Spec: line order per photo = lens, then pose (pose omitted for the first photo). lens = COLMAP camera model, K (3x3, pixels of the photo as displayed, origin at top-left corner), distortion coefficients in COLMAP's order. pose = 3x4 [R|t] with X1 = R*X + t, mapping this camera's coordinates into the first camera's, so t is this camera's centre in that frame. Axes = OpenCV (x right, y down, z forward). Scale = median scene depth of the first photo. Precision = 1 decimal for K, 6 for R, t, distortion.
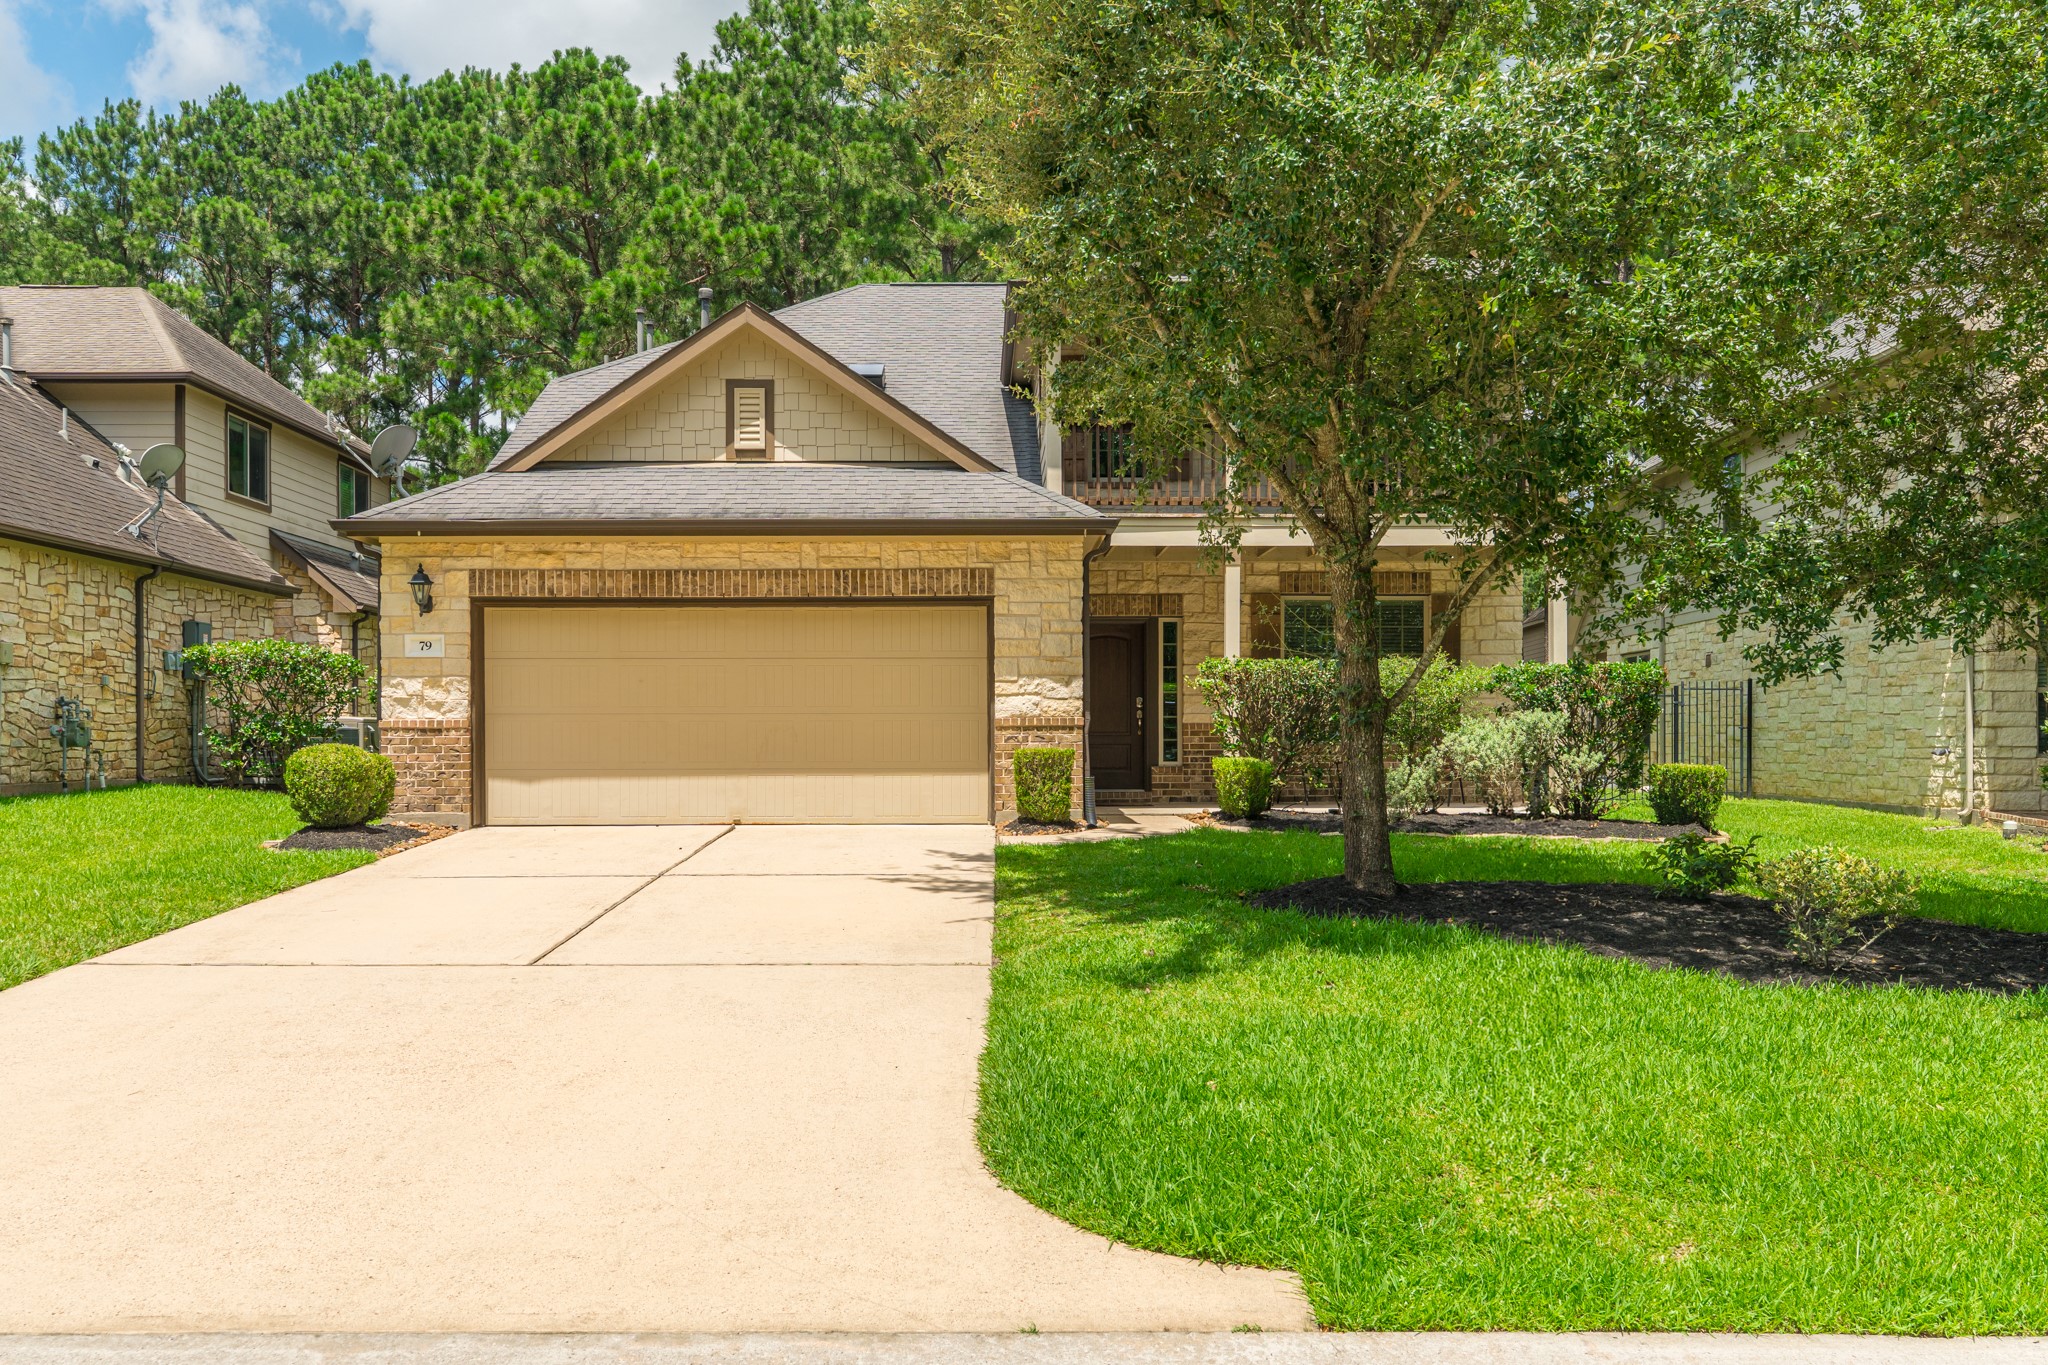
lens RADIAL K [[1758.4, 0, 1024.0], [0, 1758.4, 682.5], [0, 0, 1]] dist [0.009962, 0.003934]
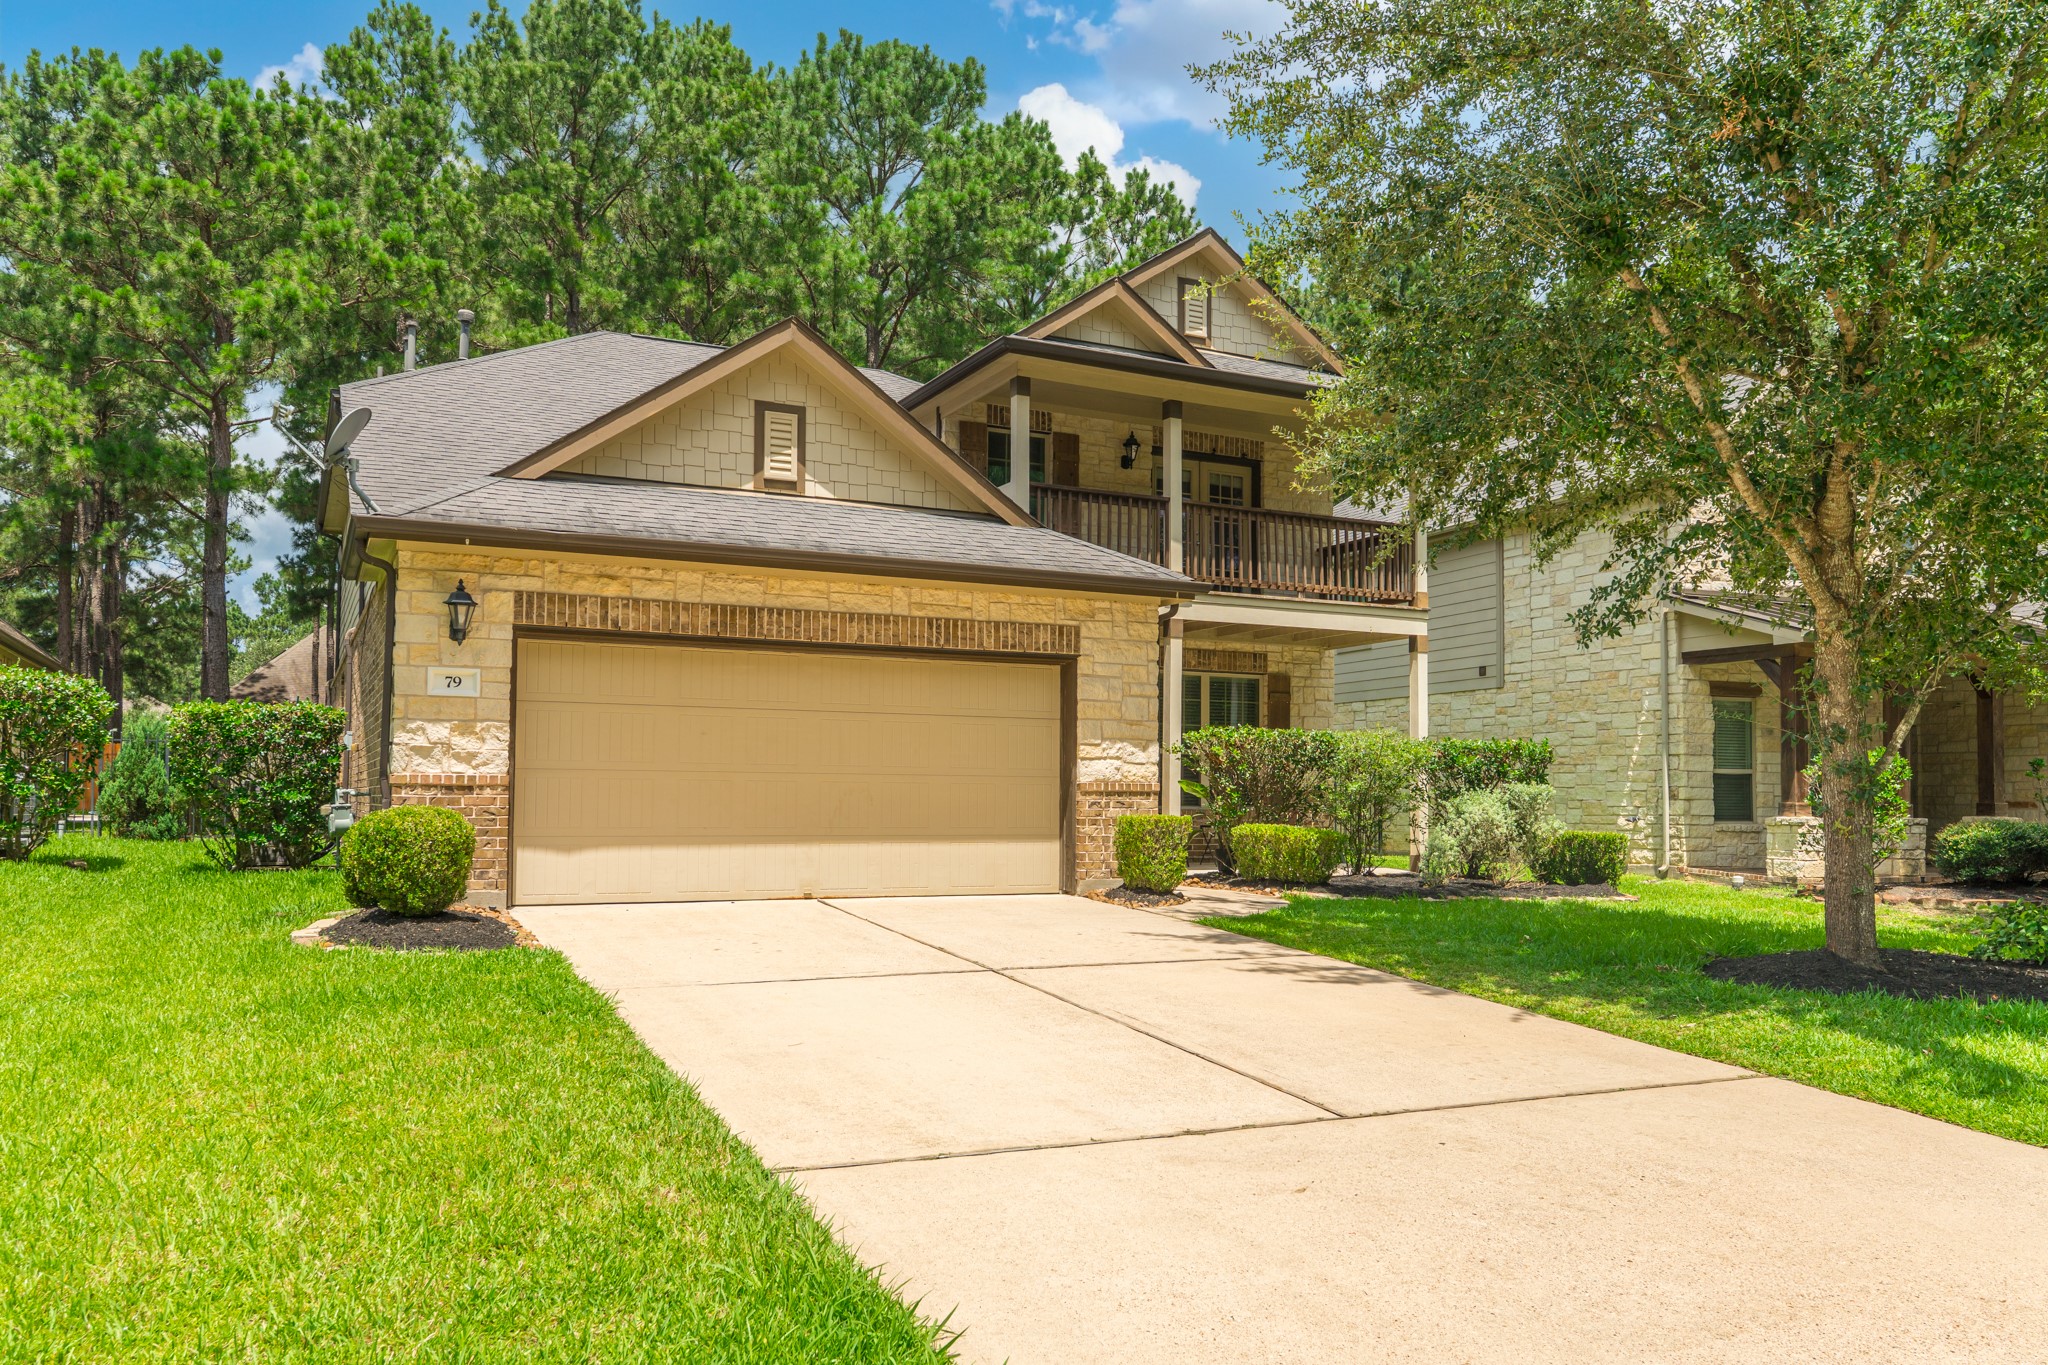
lens RADIAL K [[1504.6, 0, 1024.0], [0, 1504.6, 682.5], [0, 0, 1]] dist [-0.003993, -0.002568]
pose [[0.907442, 0.042212, 0.418053, -0.388146], [-0.024068, 0.998529, -0.048580, 0.006357], [-0.419488, 0.034022, 0.907123, 0.268363]]
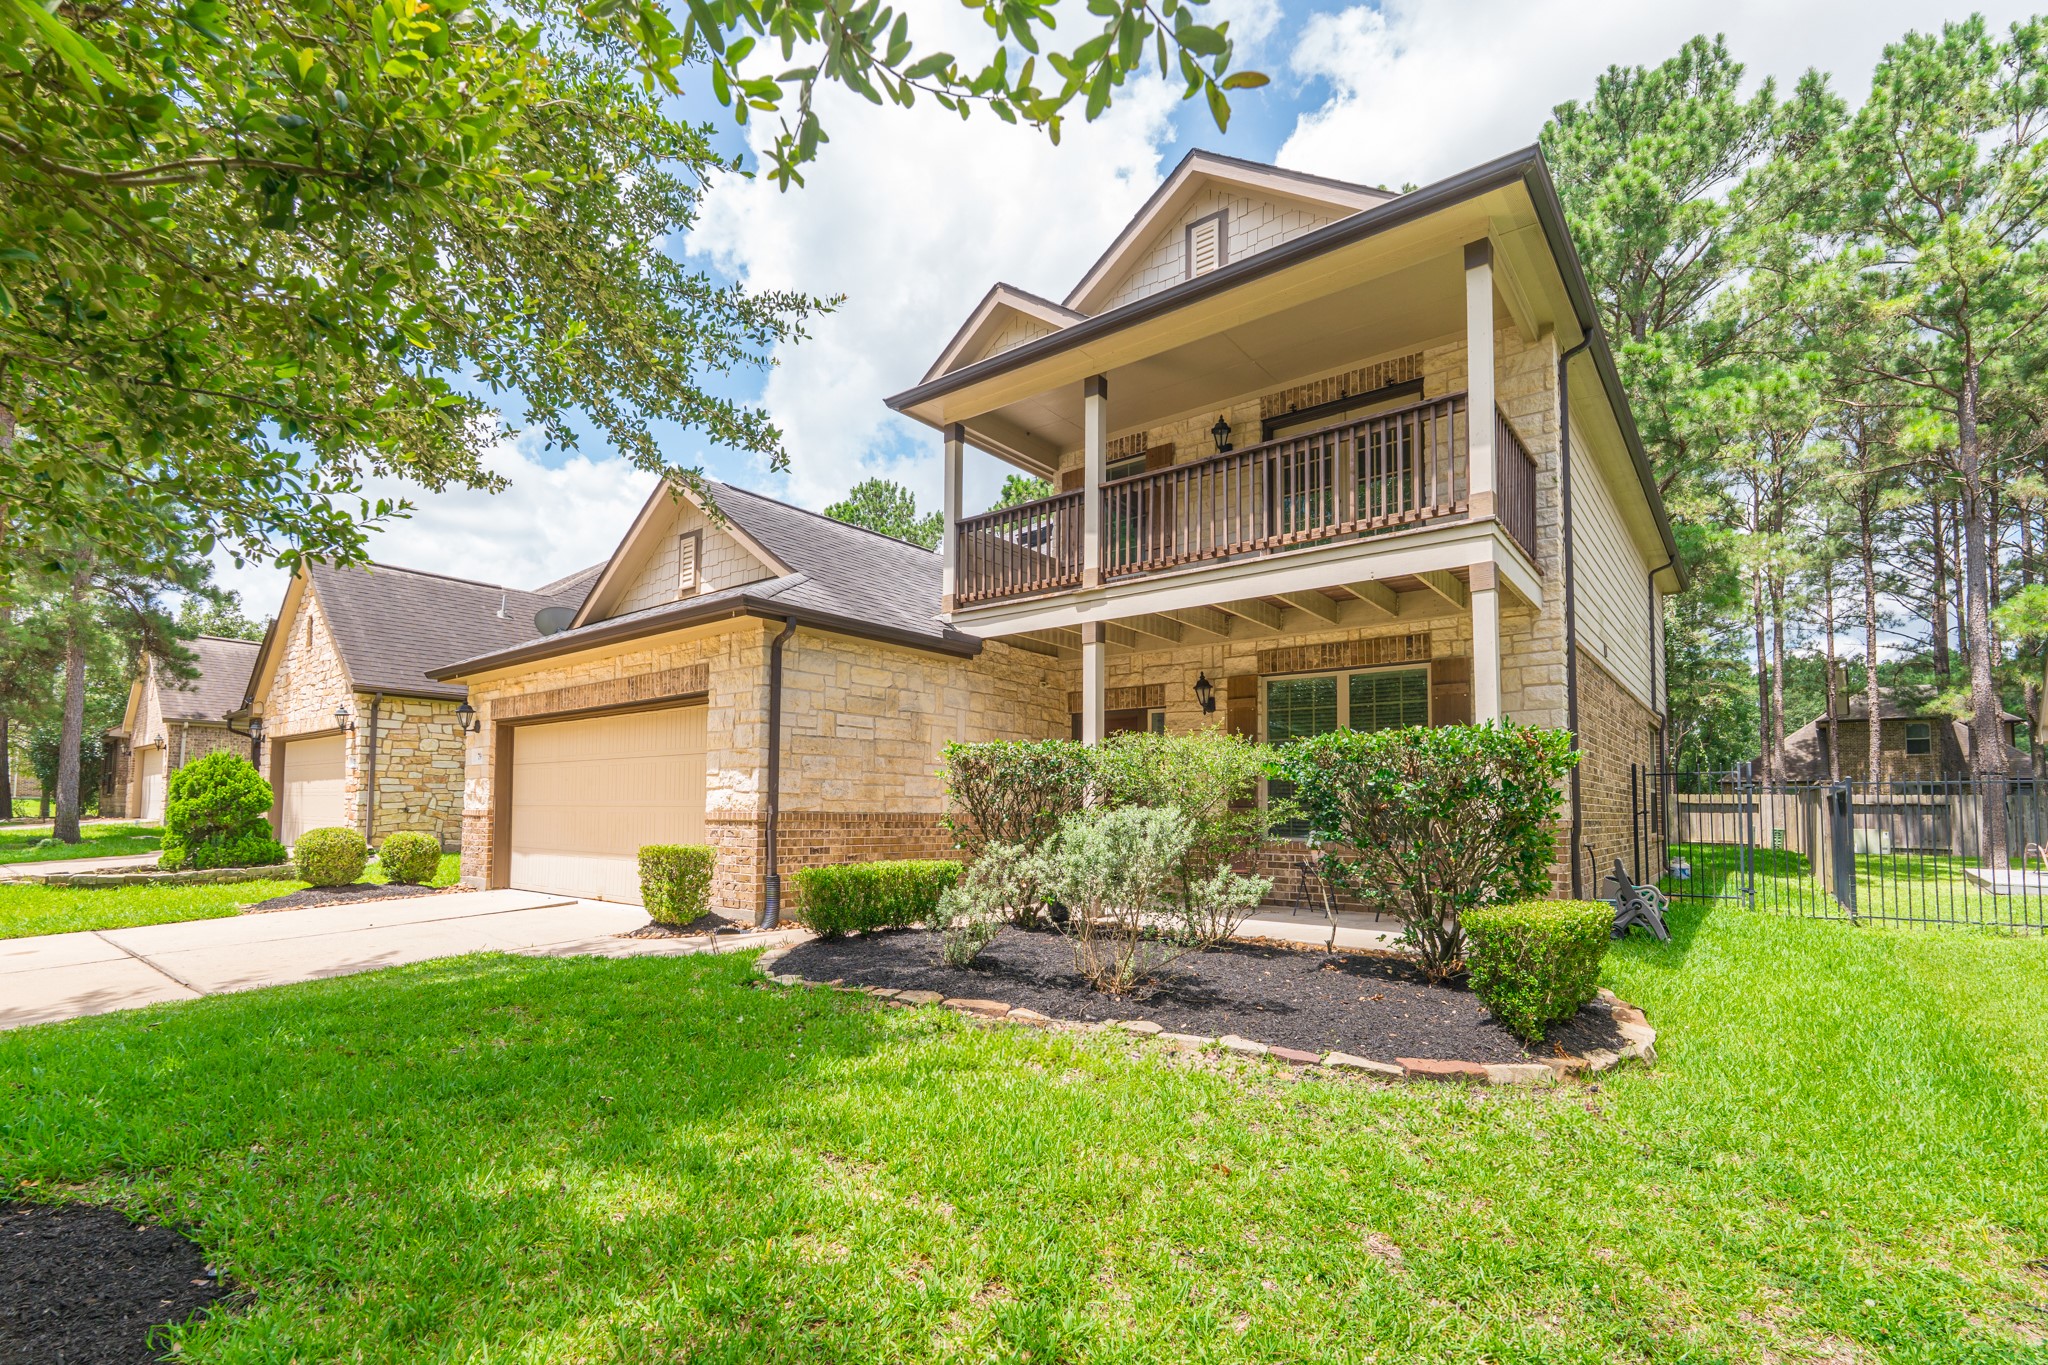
lens RADIAL K [[911.7, 0, 1023.4], [0, 911.7, 758.6], [0, 0, 1]] dist [-0.000548, 0.000088]
pose [[0.766519, -0.025928, -0.641698, 0.458858], [0.012079, 0.999590, -0.025960, 0.005555], [0.642108, 0.012148, 0.766518, 0.715712]]
